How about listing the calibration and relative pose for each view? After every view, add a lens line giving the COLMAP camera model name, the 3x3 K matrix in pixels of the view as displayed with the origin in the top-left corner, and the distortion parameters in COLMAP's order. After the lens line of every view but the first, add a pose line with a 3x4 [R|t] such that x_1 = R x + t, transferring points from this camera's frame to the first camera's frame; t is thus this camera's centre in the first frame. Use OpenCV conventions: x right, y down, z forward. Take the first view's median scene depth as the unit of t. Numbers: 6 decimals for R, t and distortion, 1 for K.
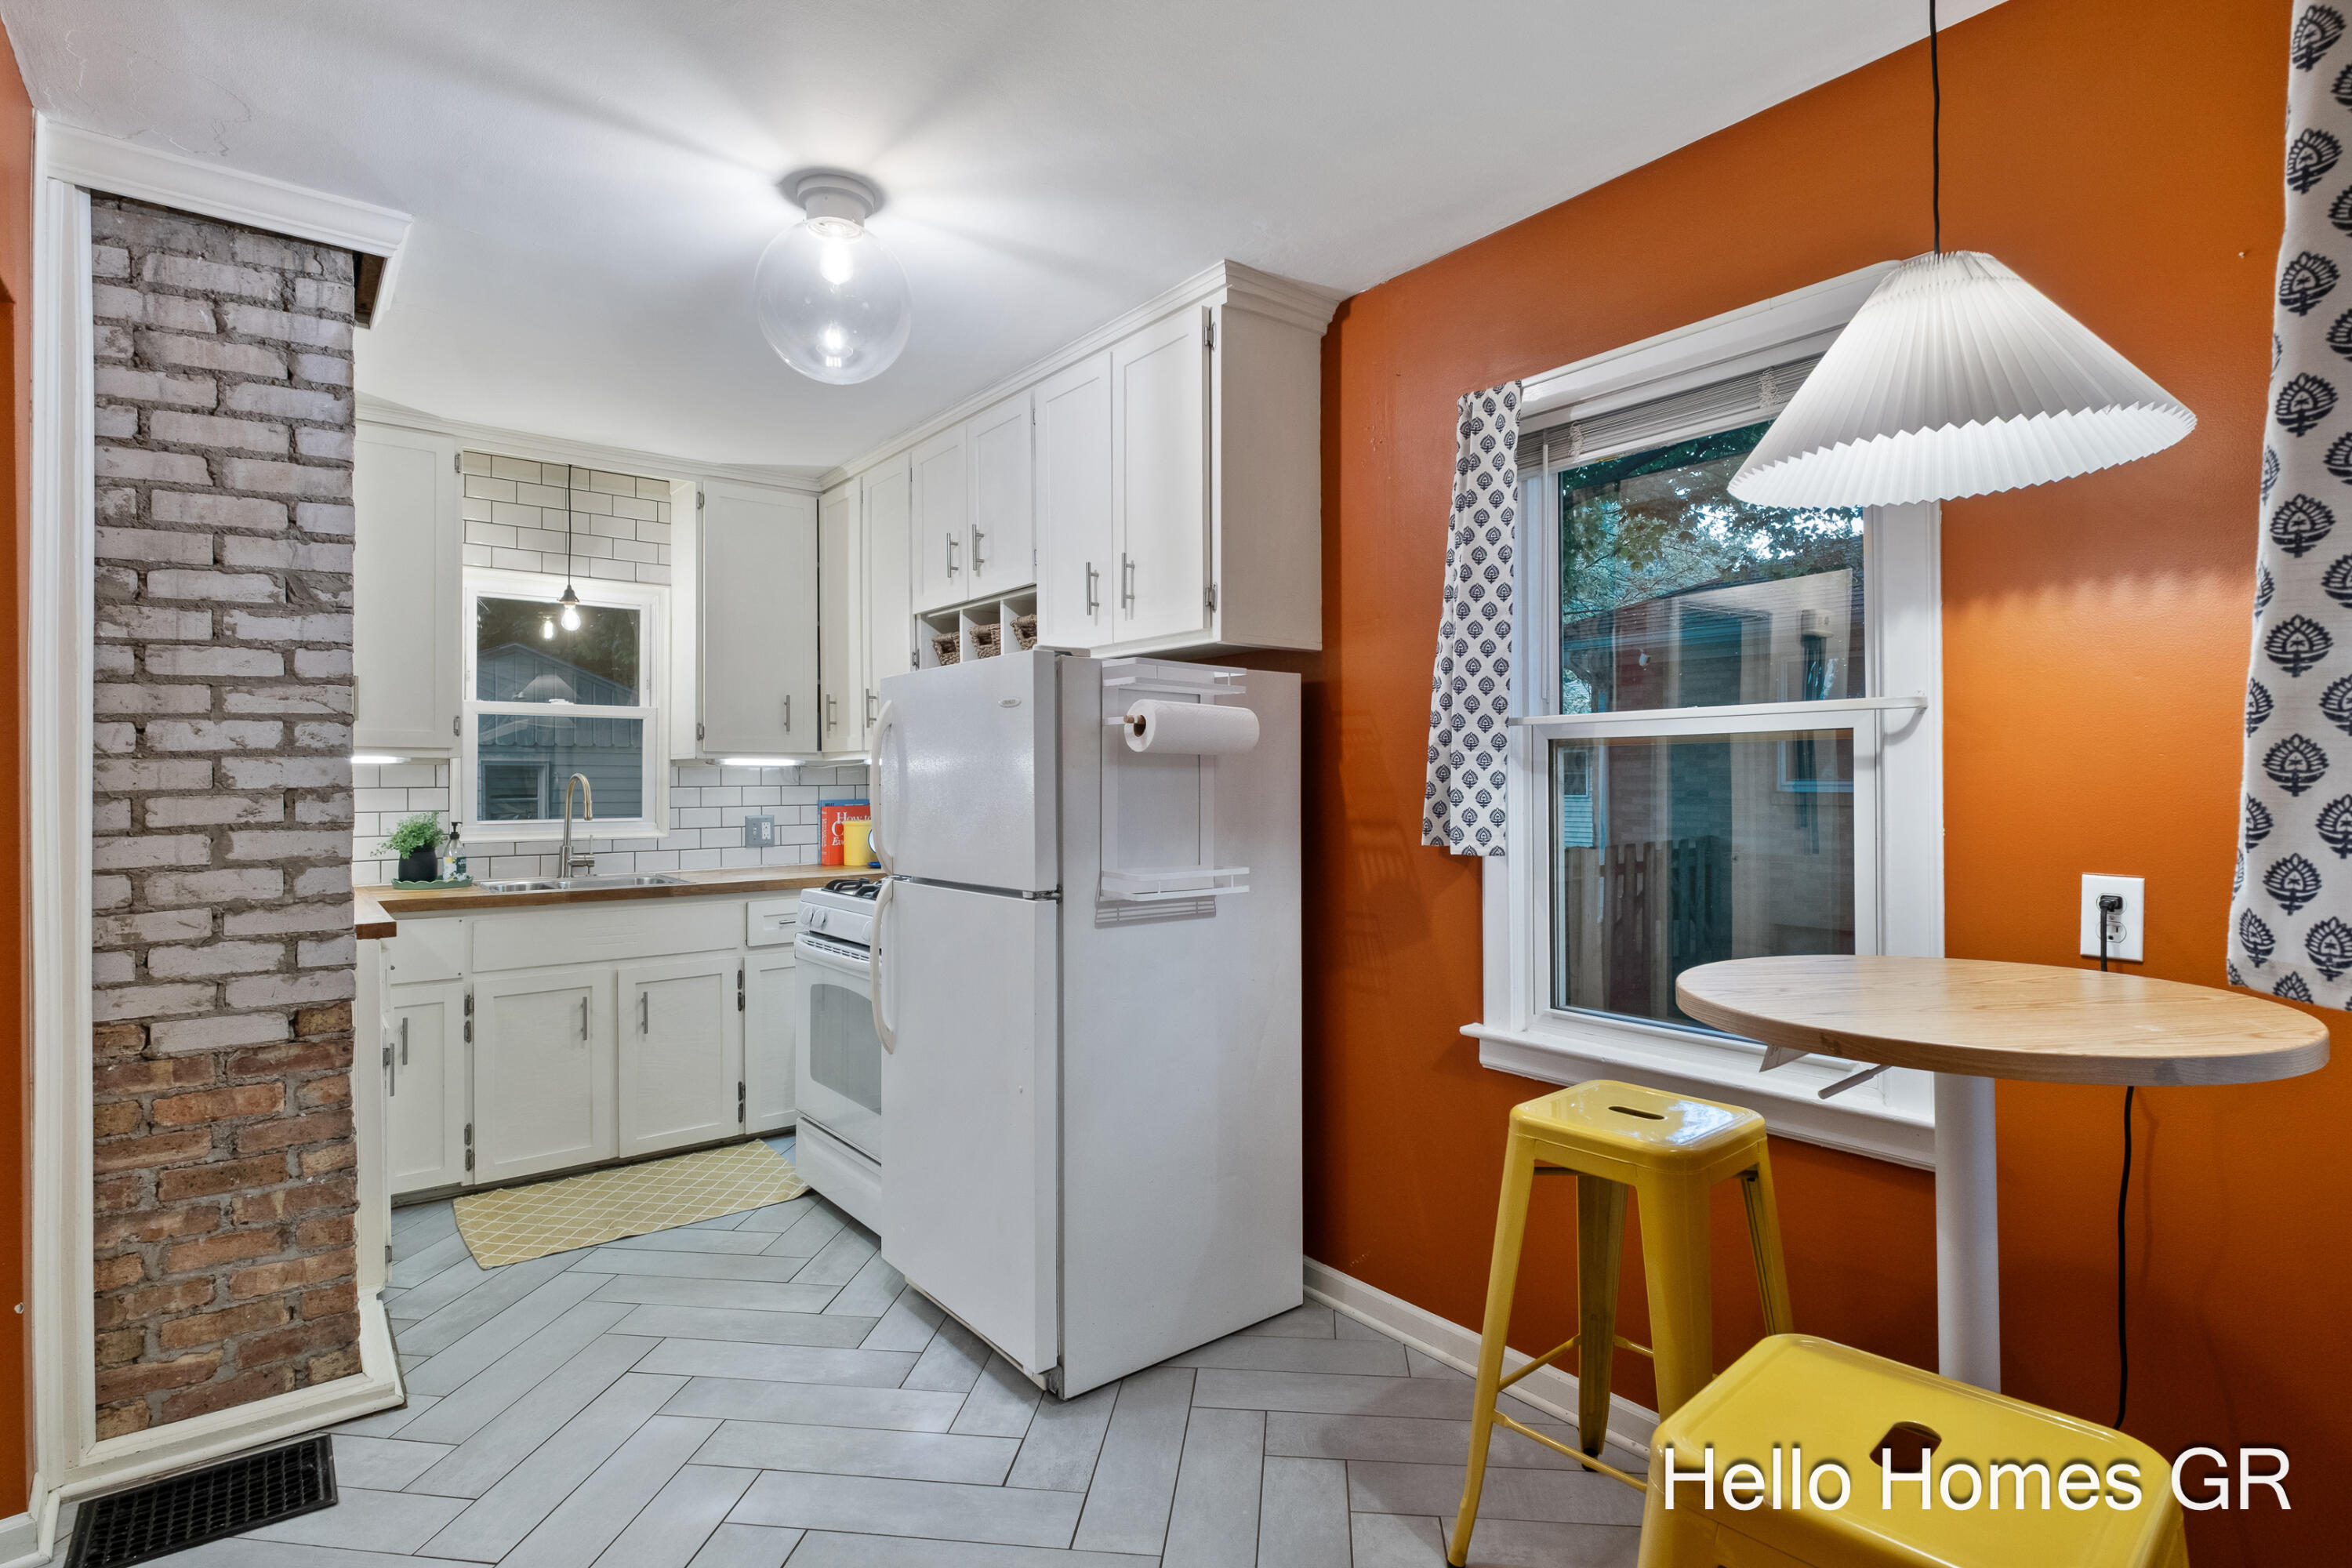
lens RADIAL K [[1204.2, 0, 1179.5], [0, 1204.2, 773.6], [0, 0, 1]] dist [0.012029, -0.000437]
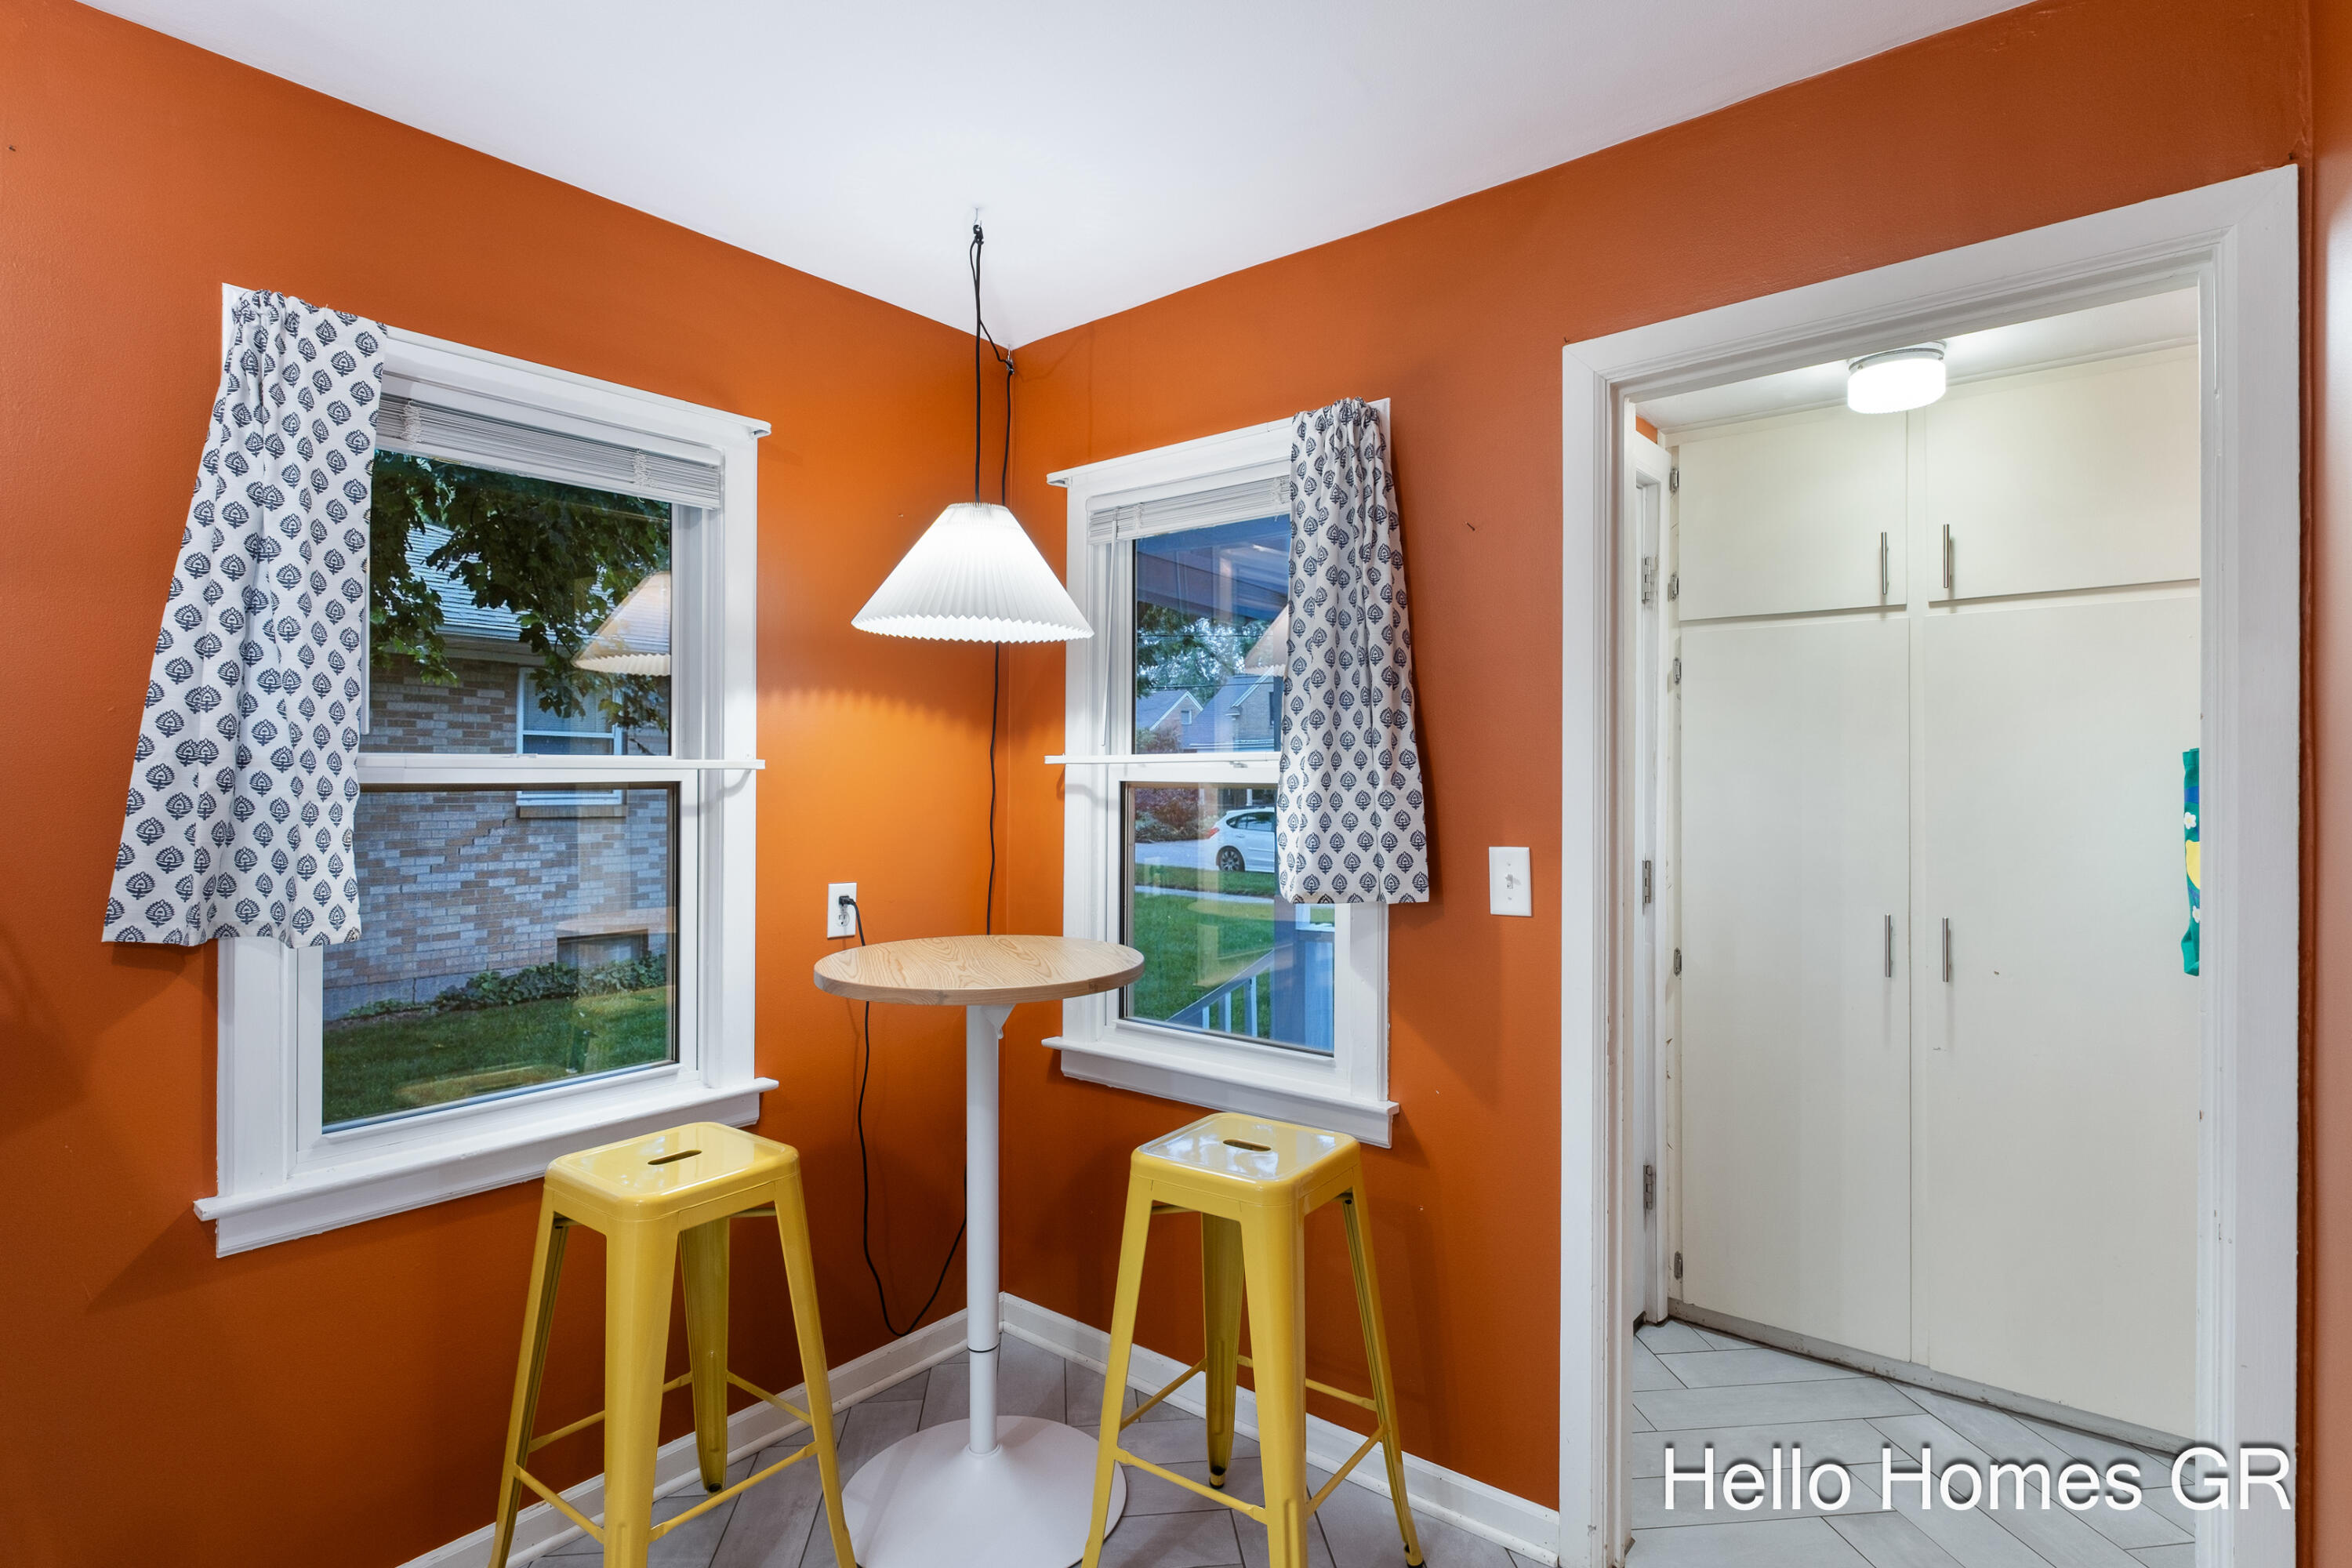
lens RADIAL K [[1204.2, 0, 1177.5], [0, 1204.2, 781.7], [0, 0, 1]] dist [0.012029, -0.000437]
pose [[-0.226875, -0.000175, 0.973924, -0.702065], [-0.002298, 0.999997, -0.000355, -0.037967], [-0.973921, -0.002319, -0.226875, 0.799600]]
